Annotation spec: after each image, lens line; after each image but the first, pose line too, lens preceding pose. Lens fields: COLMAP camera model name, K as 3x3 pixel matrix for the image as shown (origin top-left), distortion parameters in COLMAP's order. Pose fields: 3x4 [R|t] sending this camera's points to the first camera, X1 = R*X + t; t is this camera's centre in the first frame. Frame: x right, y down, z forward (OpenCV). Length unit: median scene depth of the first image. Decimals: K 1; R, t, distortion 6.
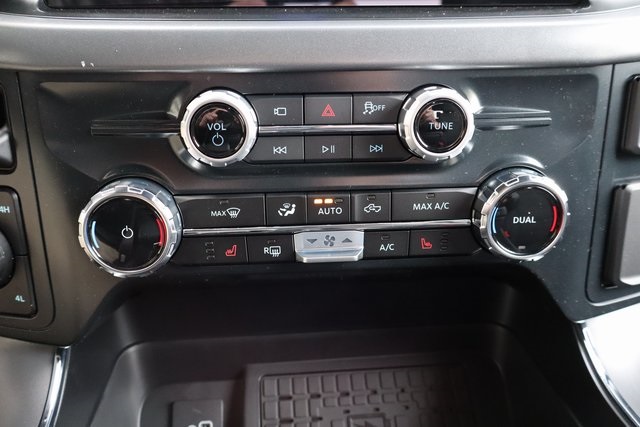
lens RADIAL K [[549.3, 0, 315.3], [0, 549.3, 209.1], [0, 0, 1]] dist [-0.001787, -0.004295]
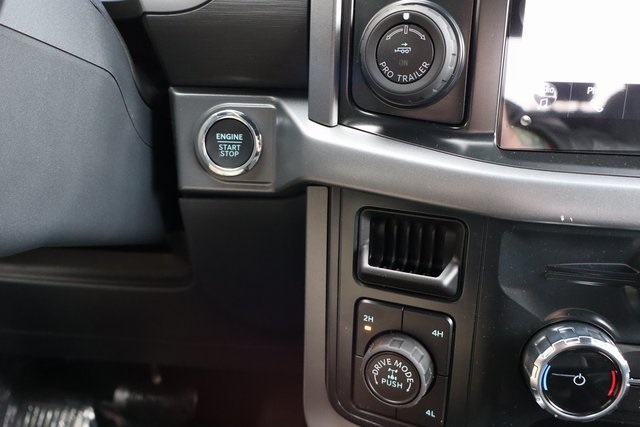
lens RADIAL K [[549.3, 0, 322.5], [0, 549.3, 211.4], [0, 0, 1]] dist [-0.001787, -0.004295]
pose [[0.979782, 0.082610, -0.182215, -0.601920], [-0.087572, 0.995970, -0.019341, -0.190878], [0.179883, 0.034907, 0.983069, -0.090362]]
